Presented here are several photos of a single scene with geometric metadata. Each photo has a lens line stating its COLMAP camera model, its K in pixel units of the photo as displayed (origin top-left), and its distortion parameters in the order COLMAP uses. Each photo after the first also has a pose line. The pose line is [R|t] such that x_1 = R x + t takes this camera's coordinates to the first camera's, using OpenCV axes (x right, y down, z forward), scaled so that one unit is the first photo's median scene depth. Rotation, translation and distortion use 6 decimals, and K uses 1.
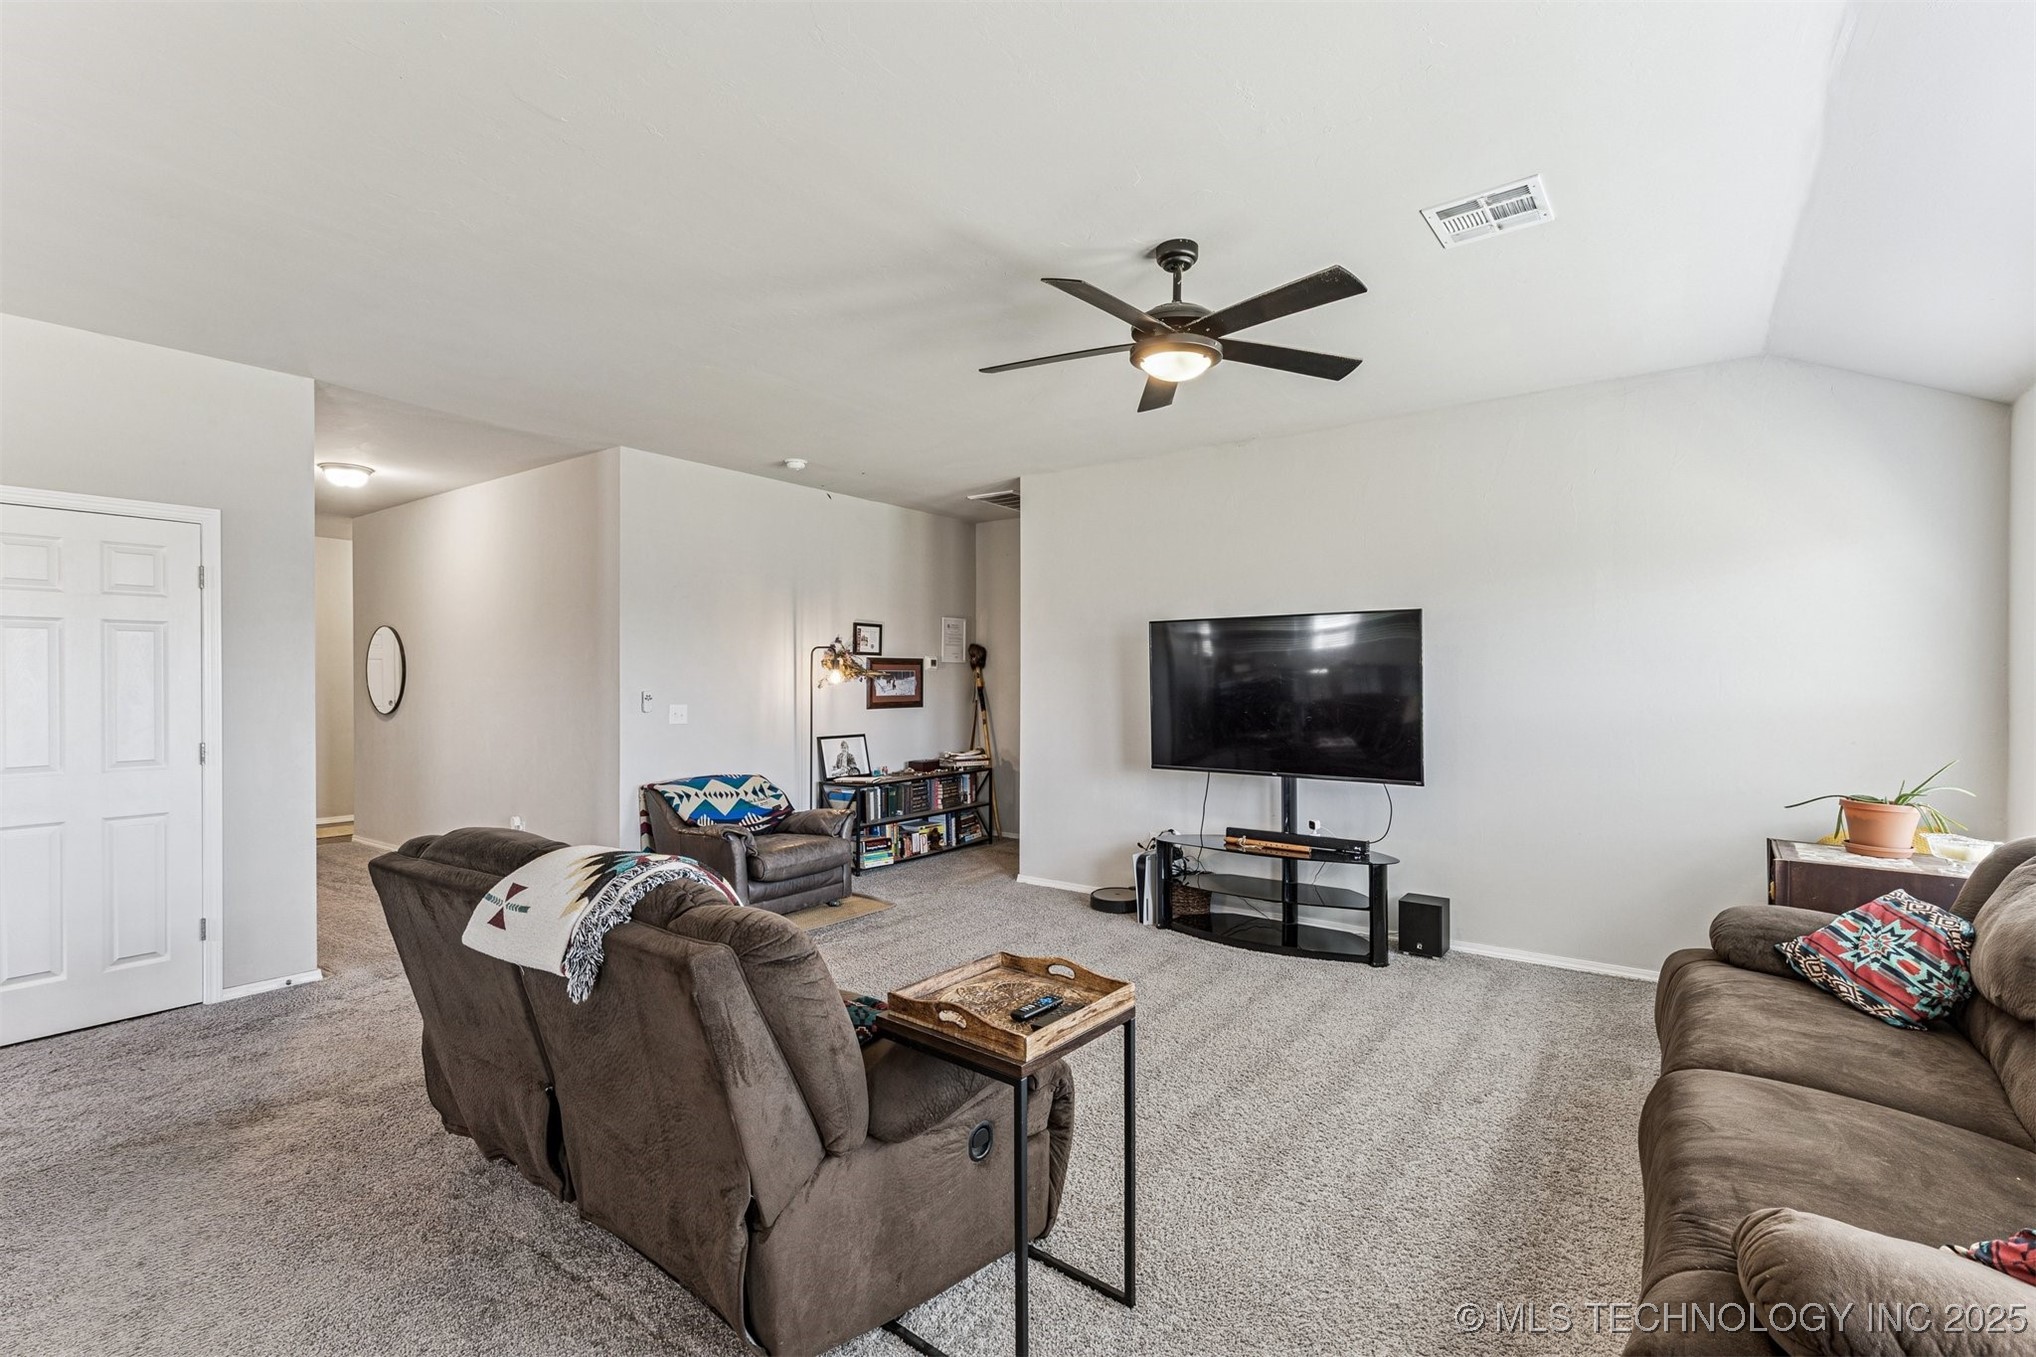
lens RADIAL K [[916.1, 0, 1021.4], [0, 916.1, 683.7], [0, 0, 1]] dist [0.005753, -0.002273]
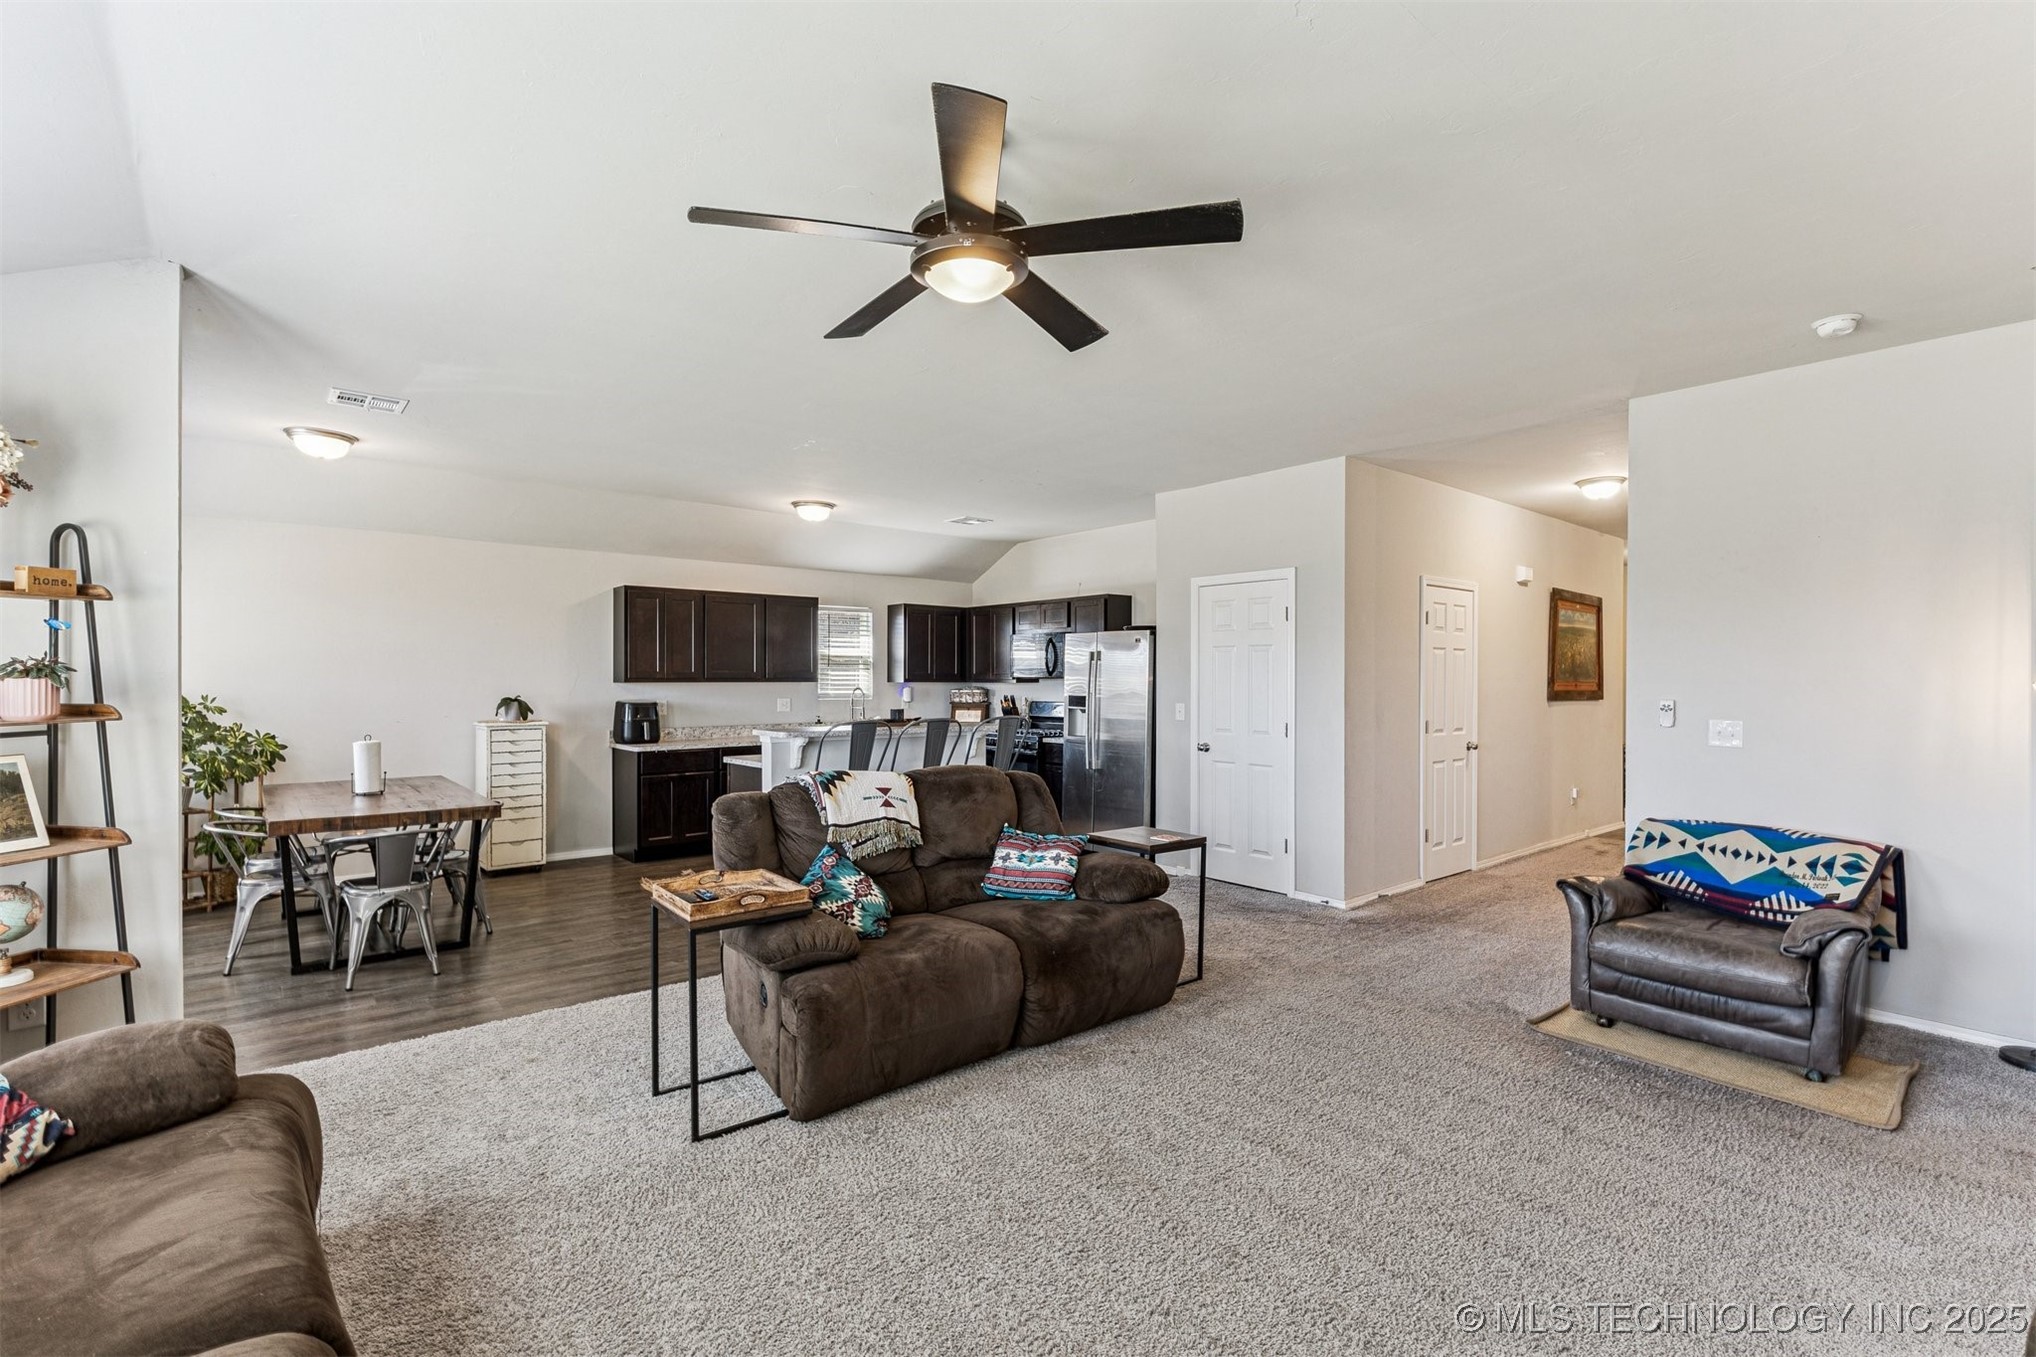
lens RADIAL K [[916.1, 0, 1013.2], [0, 916.1, 681.3], [0, 0, 1]] dist [0.005753, -0.002273]
pose [[-0.236775, 0.004507, -0.971554, 0.537387], [-0.009627, 0.999929, 0.006985, -0.008671], [0.971517, 0.011007, -0.236715, 0.723106]]
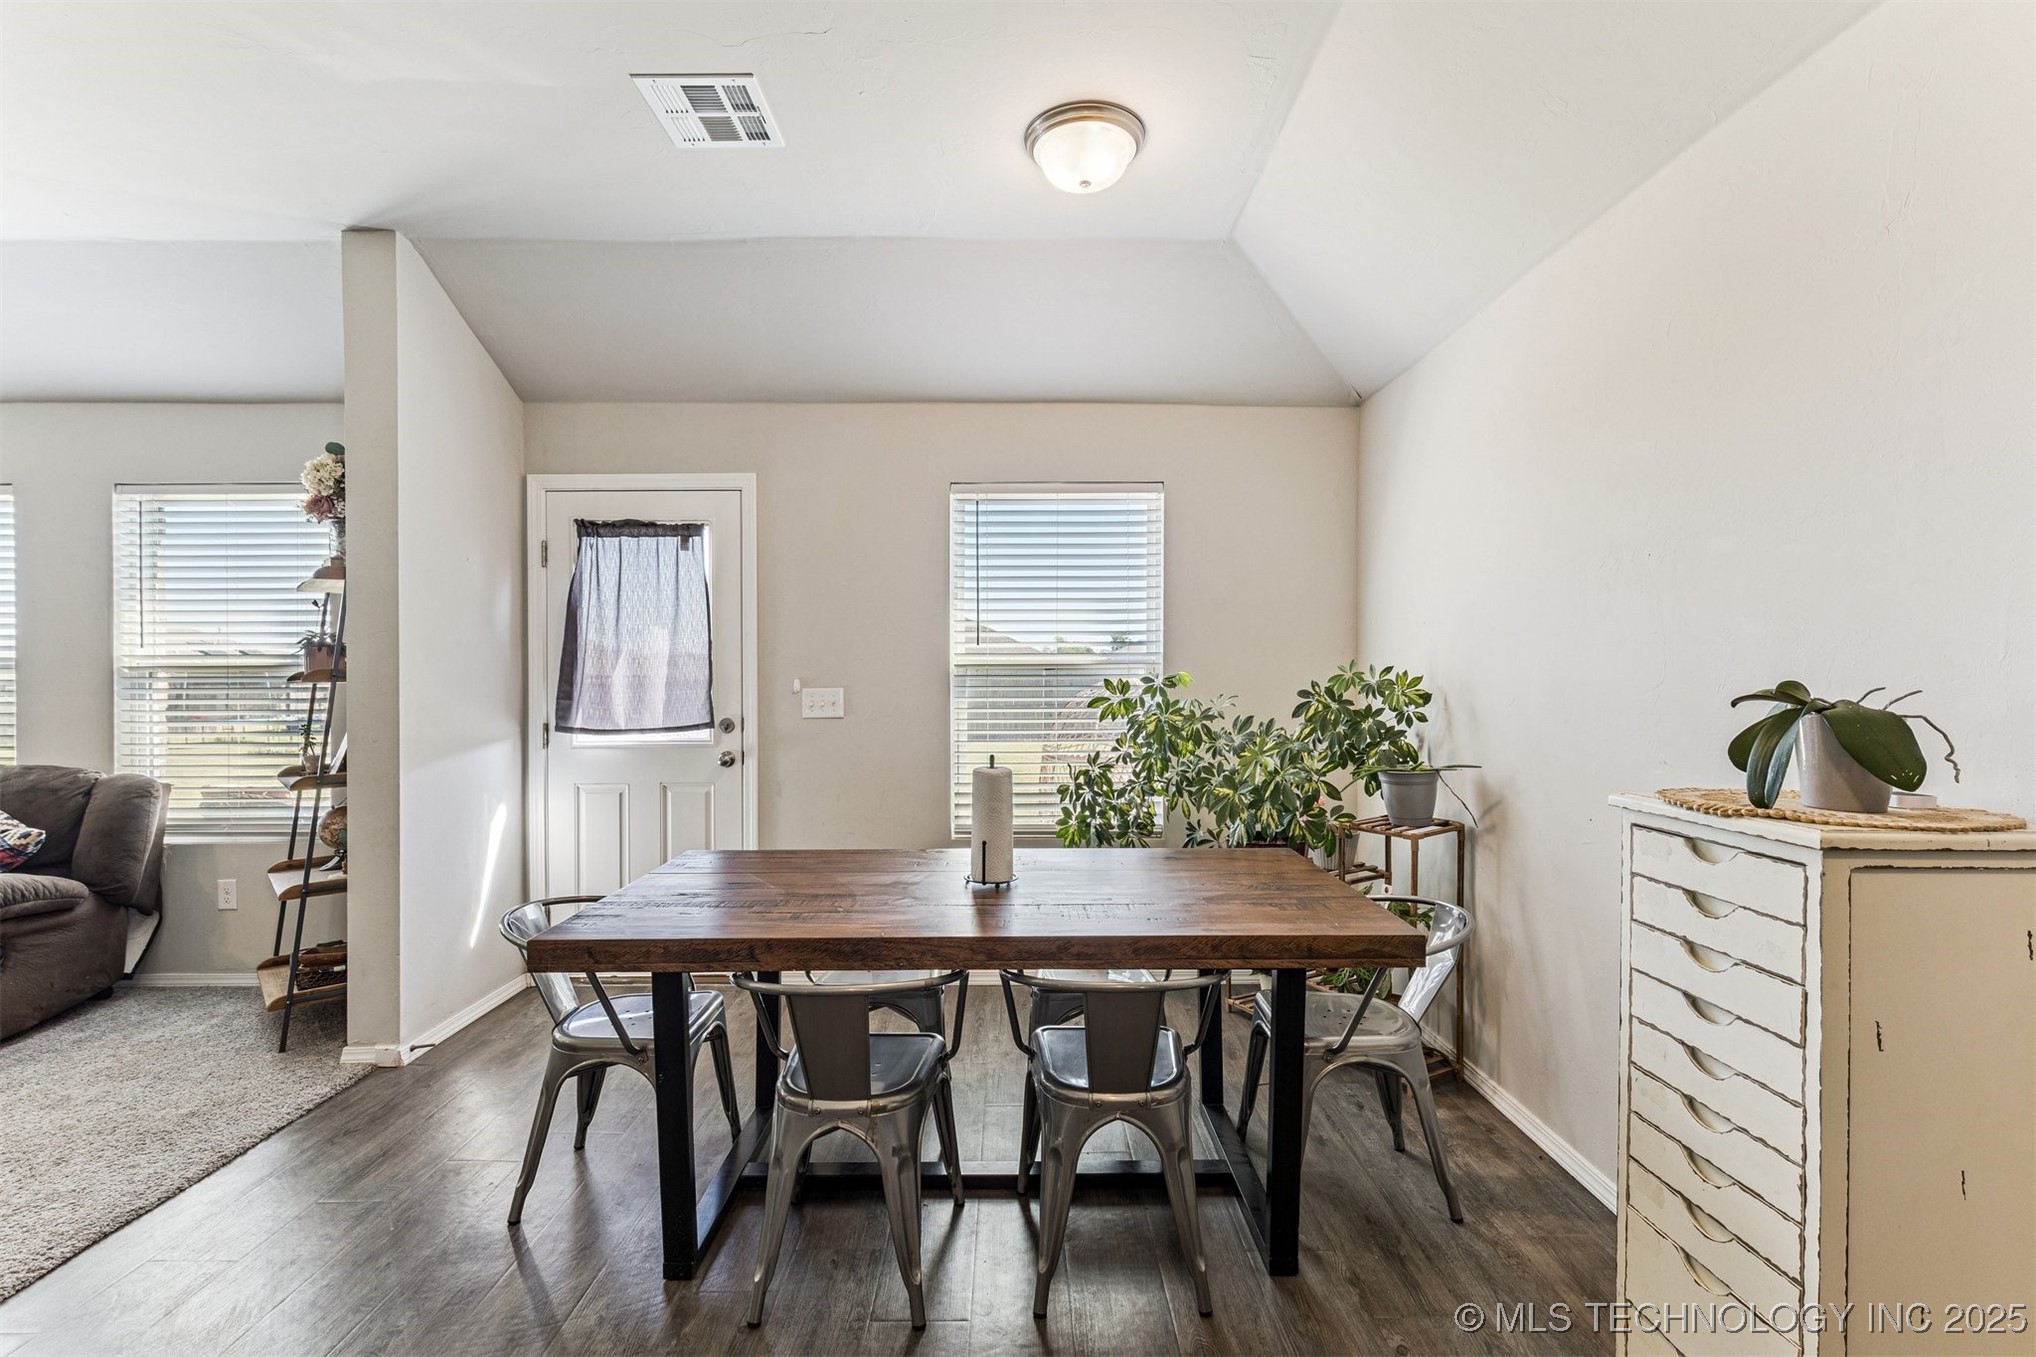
lens RADIAL K [[916.1, 0, 1011.2], [0, 916.1, 675.7], [0, 0, 1]] dist [0.005753, -0.002273]
pose [[-0.595275, 0.001252, 0.803521, -0.689163], [0.012288, 0.999896, 0.007546, 0.021447], [-0.803428, 0.014365, -0.595229, 0.045838]]
